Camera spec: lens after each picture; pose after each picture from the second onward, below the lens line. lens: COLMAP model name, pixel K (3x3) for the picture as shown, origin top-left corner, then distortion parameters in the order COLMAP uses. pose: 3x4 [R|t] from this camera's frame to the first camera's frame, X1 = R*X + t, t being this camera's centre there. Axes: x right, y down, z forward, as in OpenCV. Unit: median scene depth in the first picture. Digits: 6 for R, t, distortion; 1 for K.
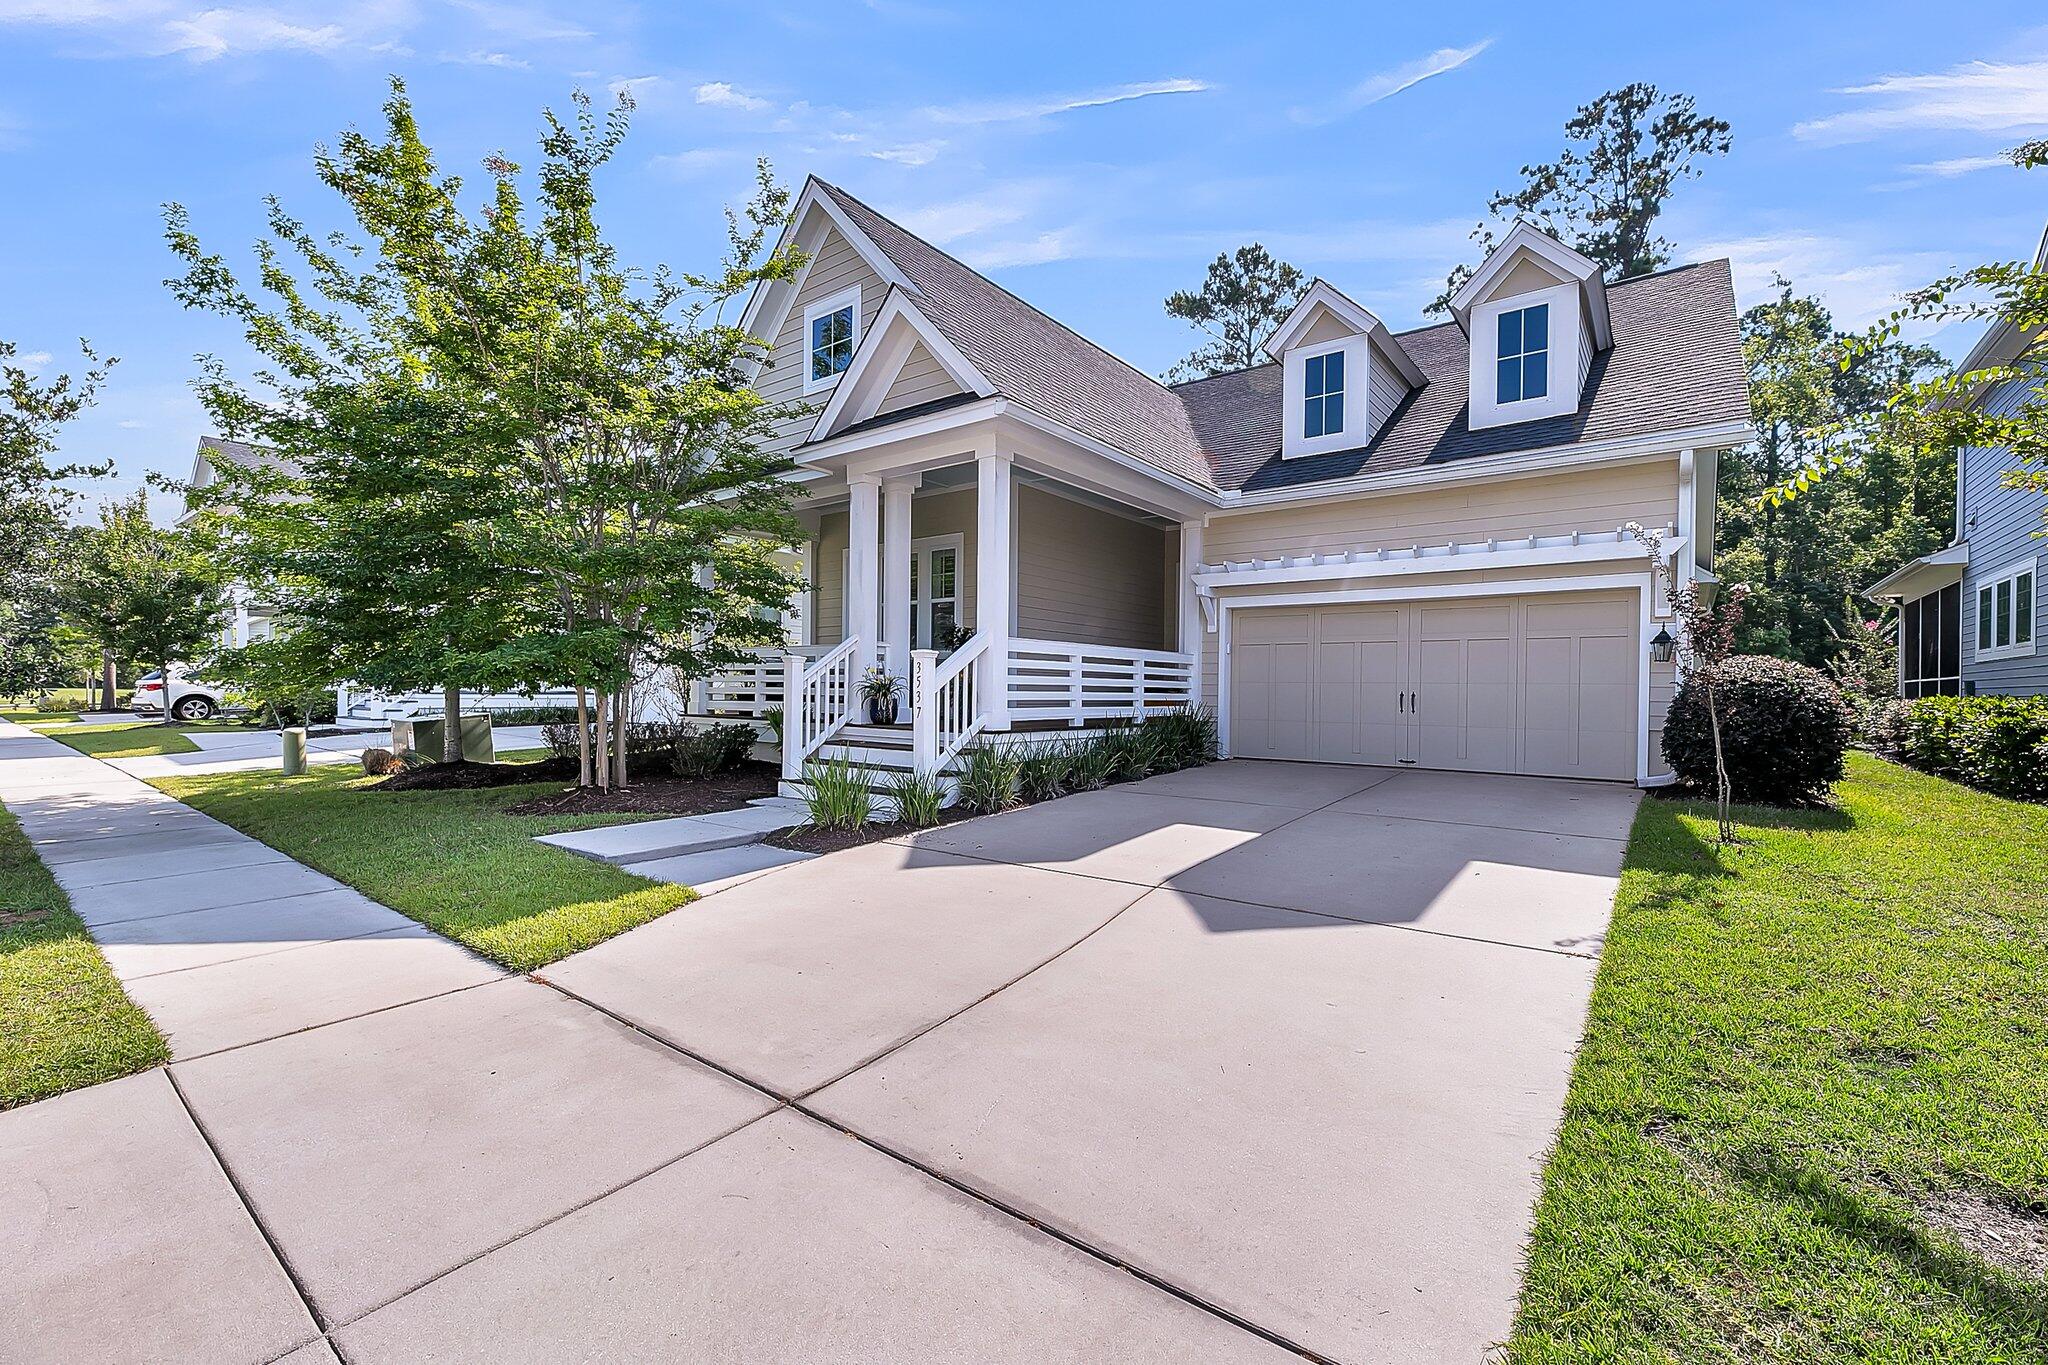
lens RADIAL K [[850.2, 0, 1067.5], [0, 850.2, 676.4], [0, 0, 1]] dist [-0.000917, -0.000201]
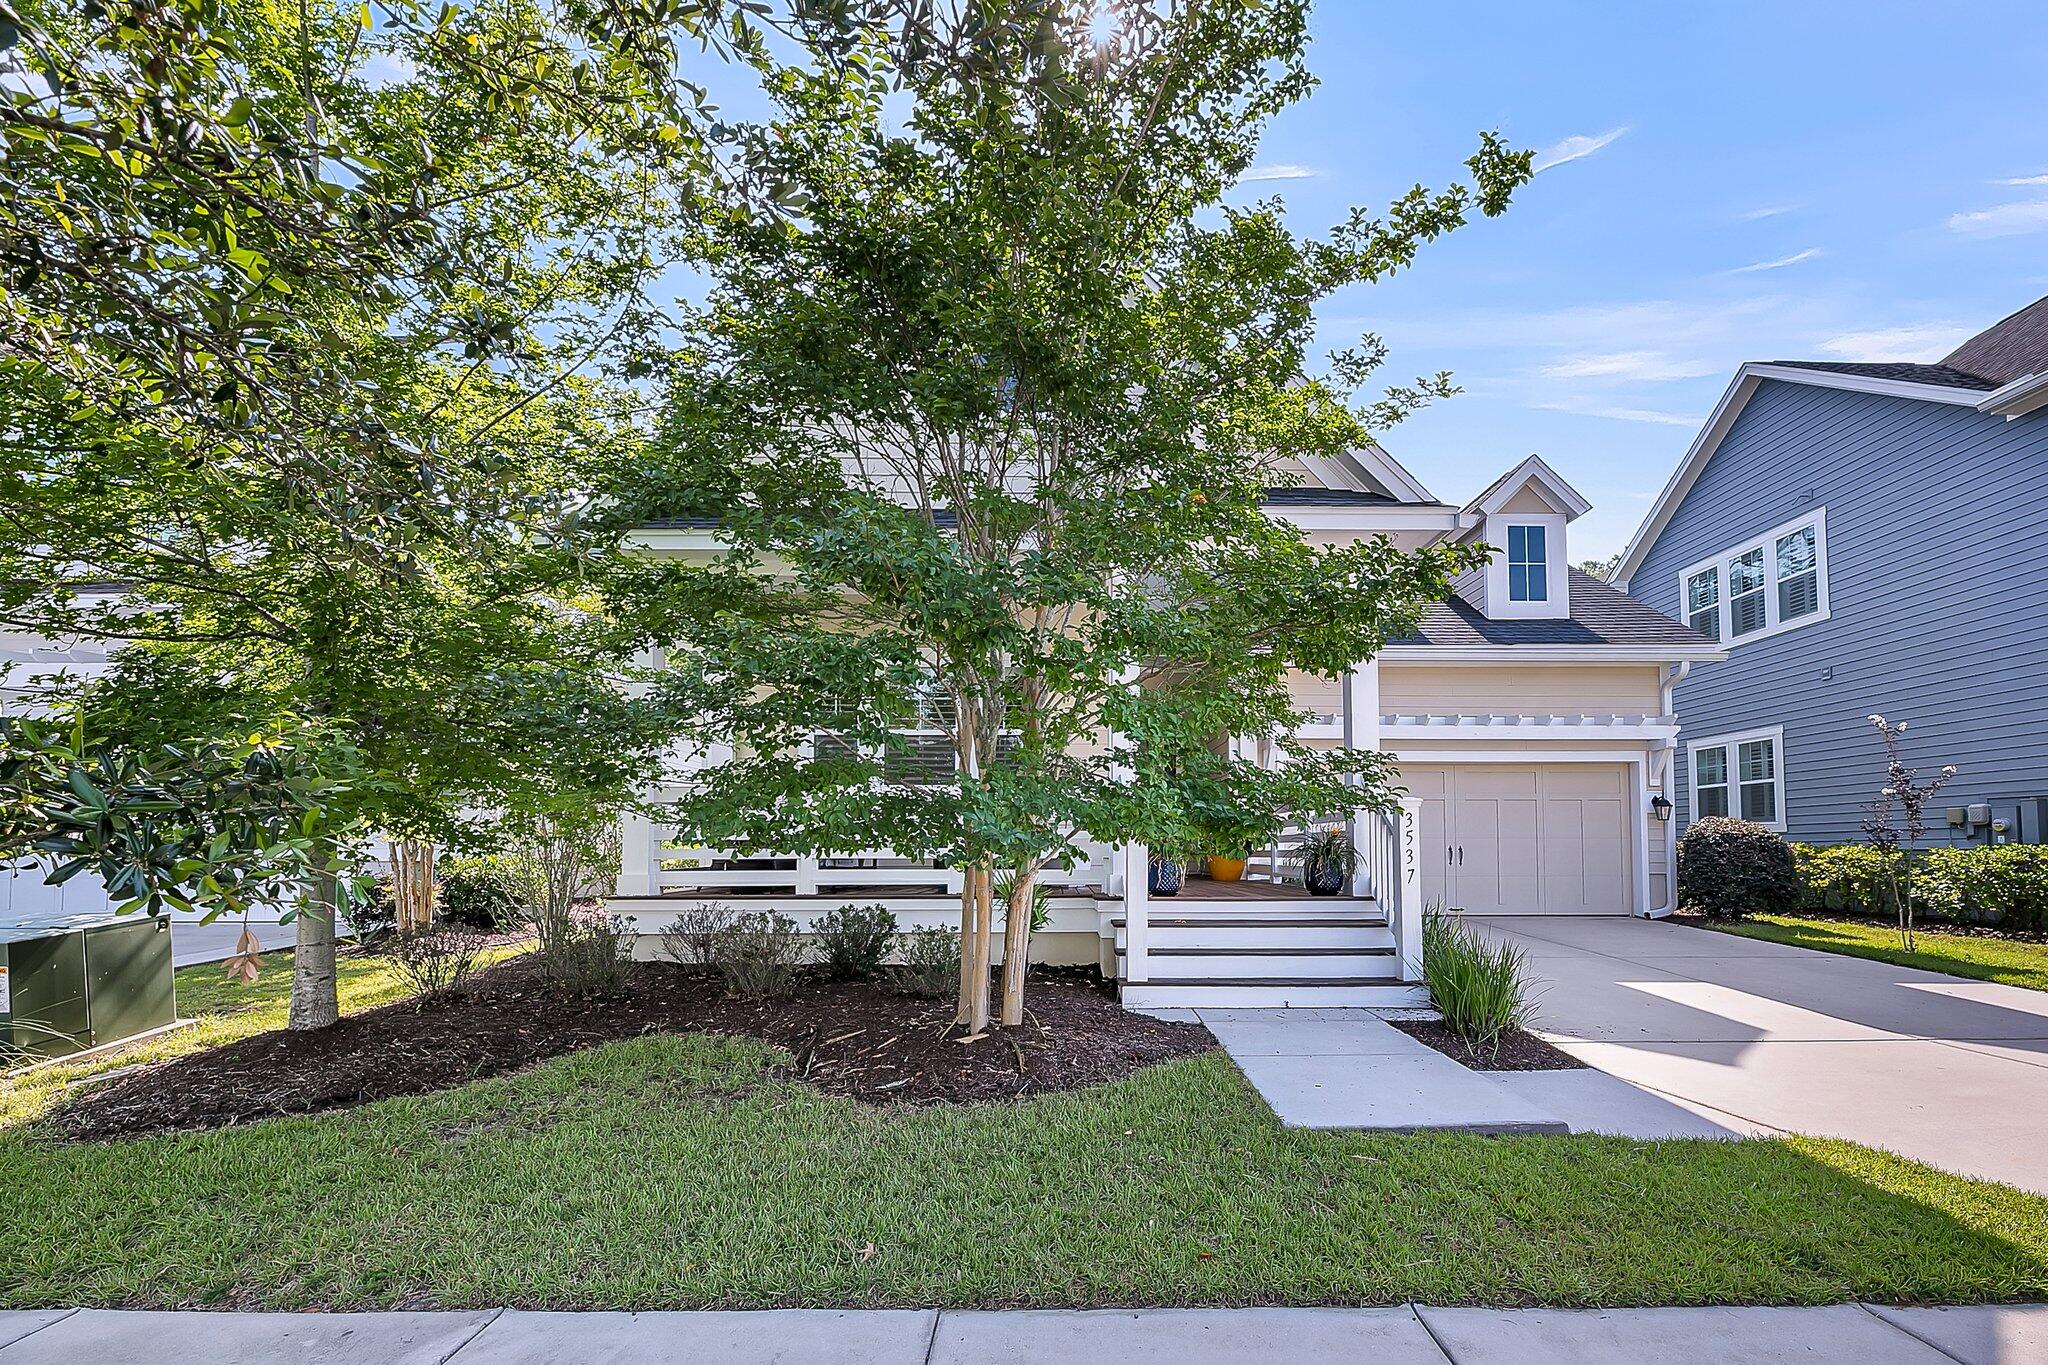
lens RADIAL K [[850.2, 0, 1067.5], [0, 850.2, 676.4], [0, 0, 1]] dist [-0.000917, -0.000201]
pose [[0.811834, 0.106851, 0.574028, -0.700716], [0.000363, 0.983021, -0.183495, 0.006016], [-0.583888, 0.149176, 0.798011, 0.436418]]
